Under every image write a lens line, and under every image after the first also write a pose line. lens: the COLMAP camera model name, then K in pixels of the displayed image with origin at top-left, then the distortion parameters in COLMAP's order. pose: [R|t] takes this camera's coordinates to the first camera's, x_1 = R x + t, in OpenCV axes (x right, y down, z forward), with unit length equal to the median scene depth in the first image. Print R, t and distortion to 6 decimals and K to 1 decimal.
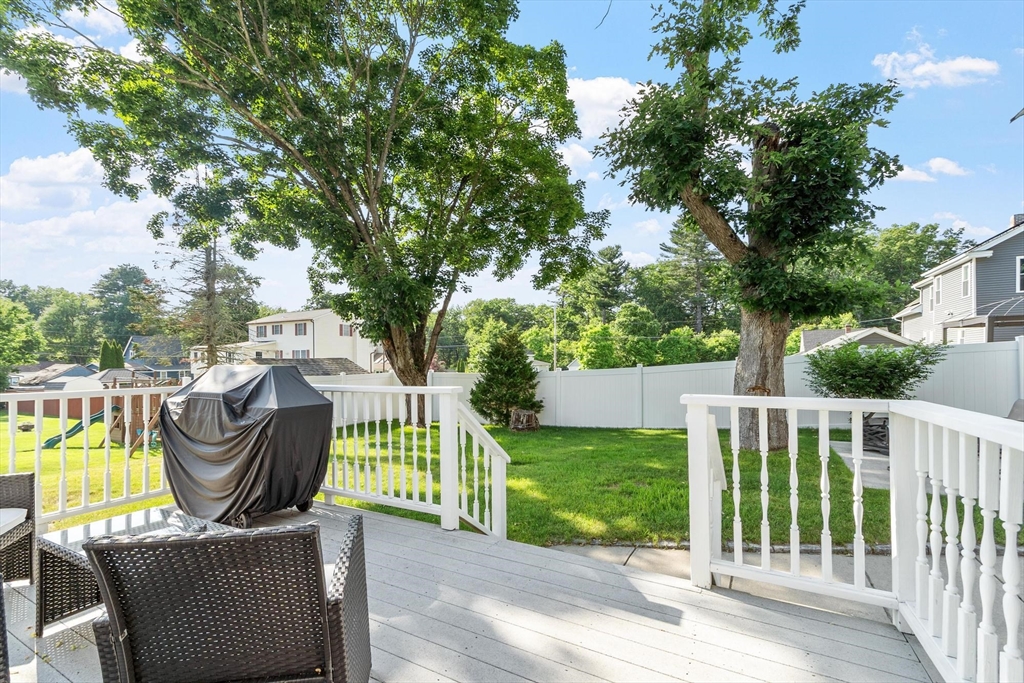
lens RADIAL K [[466.1, 0, 477.6], [0, 466.1, 357.3], [0, 0, 1]] dist [0.005374, -0.001967]
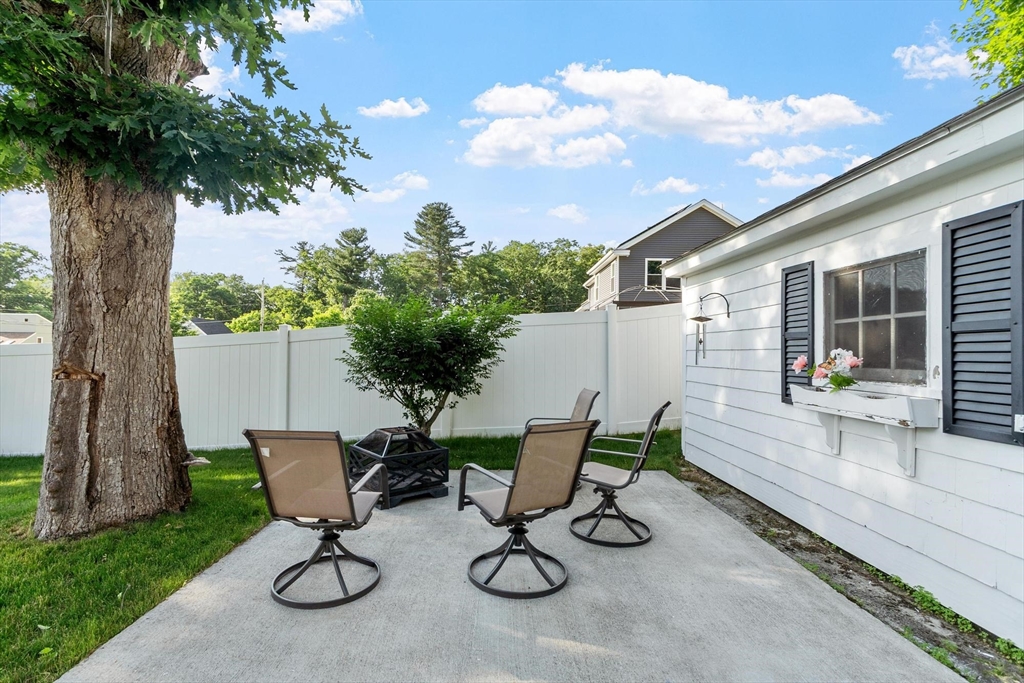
lens RADIAL K [[466.1, 0, 499.5], [0, 466.1, 343.0], [0, 0, 1]] dist [0.005374, -0.001967]
pose [[0.869758, 0.034013, 0.492304, 0.091195], [-0.024536, 0.999369, -0.025698, 0.005744], [-0.492867, 0.010272, 0.870044, 0.062012]]
